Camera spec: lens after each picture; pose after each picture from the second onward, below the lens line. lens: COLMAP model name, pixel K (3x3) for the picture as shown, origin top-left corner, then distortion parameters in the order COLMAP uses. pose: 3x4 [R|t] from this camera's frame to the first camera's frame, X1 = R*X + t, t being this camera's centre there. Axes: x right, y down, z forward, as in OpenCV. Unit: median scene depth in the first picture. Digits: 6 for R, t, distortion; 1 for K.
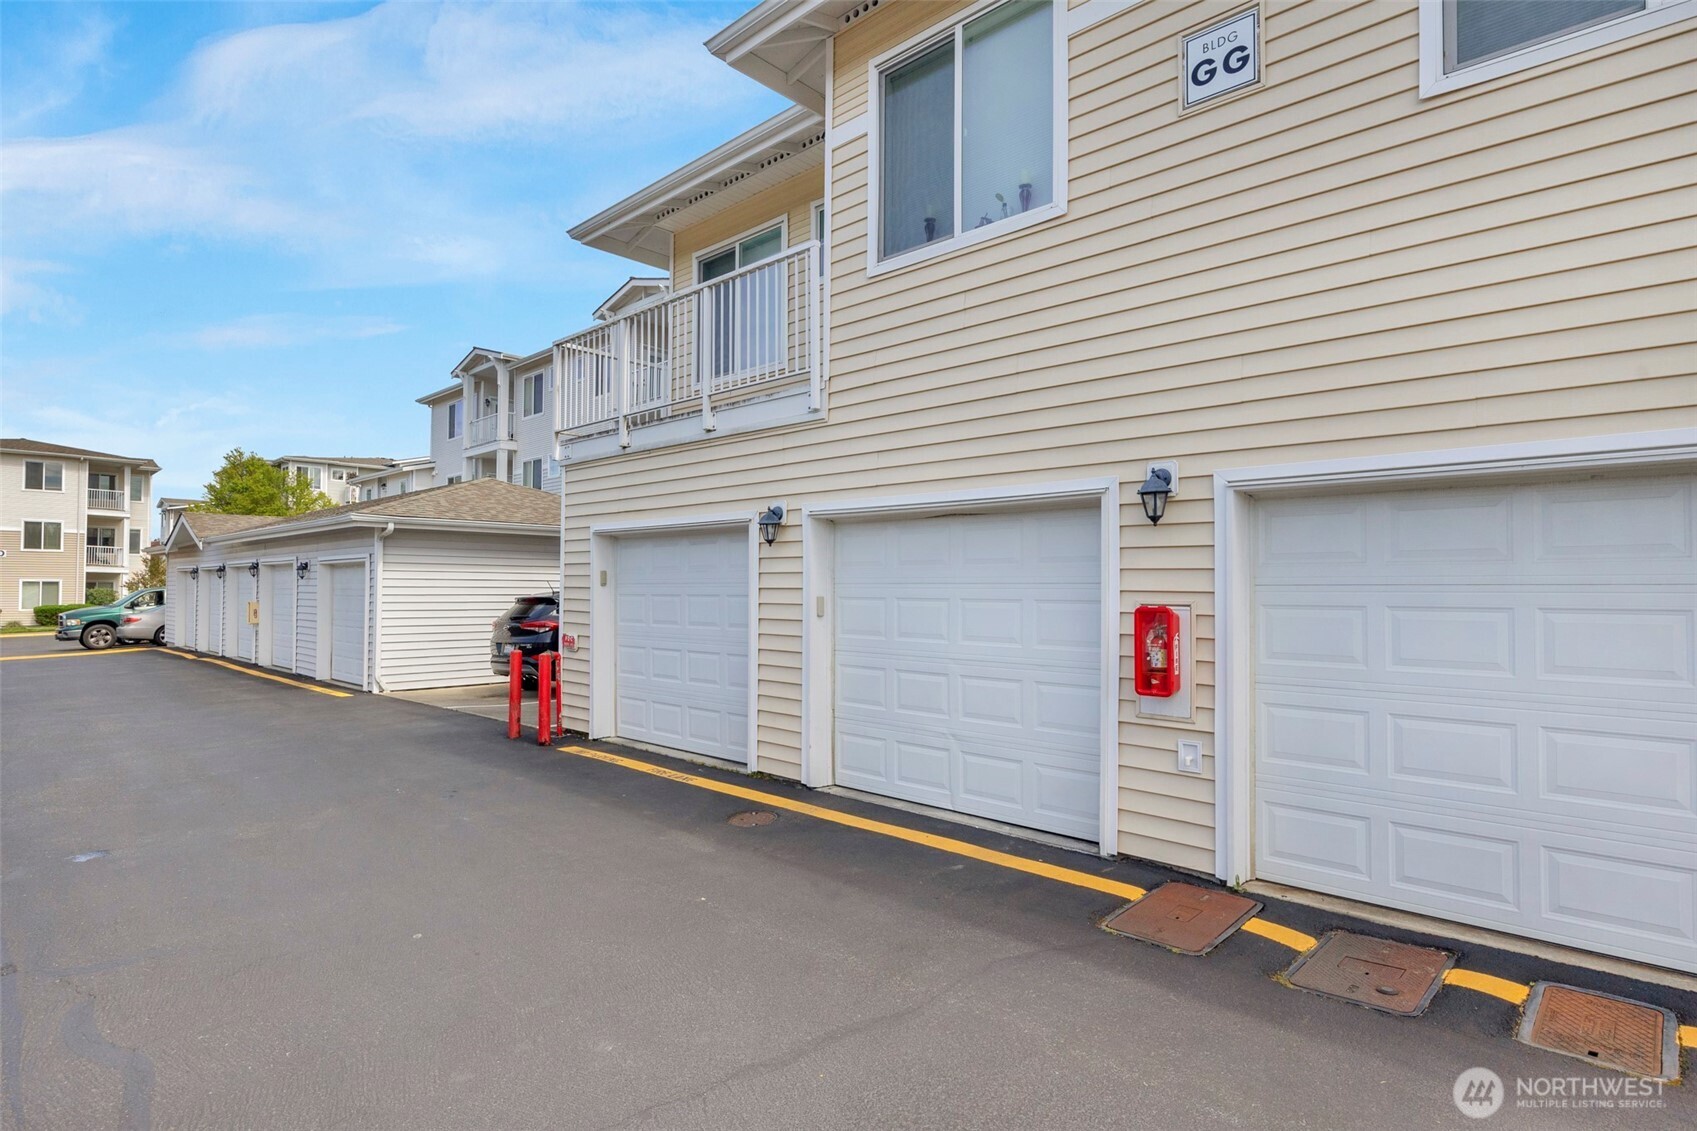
lens RADIAL K [[826.3, 0, 878.6], [0, 826.3, 585.5], [0, 0, 1]] dist [-0.022943, -0.000104]
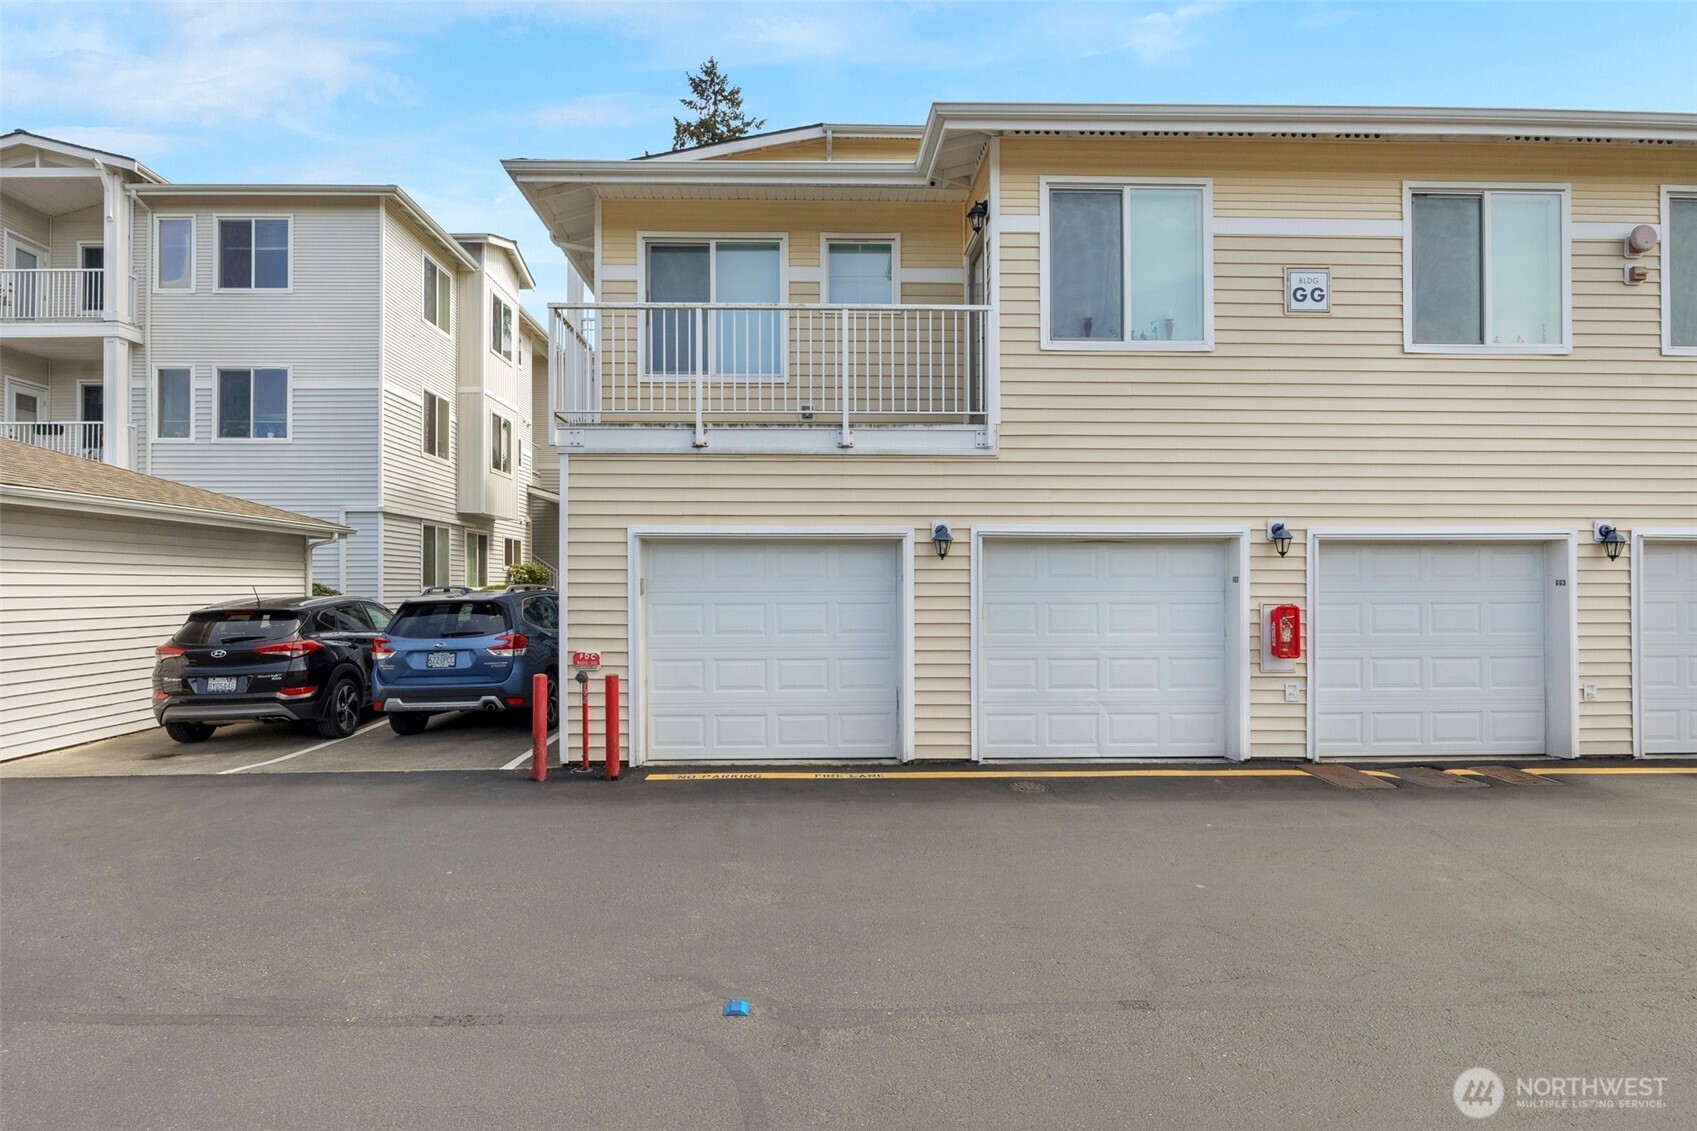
lens RADIAL K [[801.4, 0, 845.3], [0, 801.4, 593.6], [0, 0, 1]] dist [-0.012246, 0.000516]
pose [[0.738474, -0.011928, 0.674177, -1.131723], [0.002470, 0.999885, 0.014985, -0.020167], [-0.674278, -0.009401, 0.738418, 0.311425]]
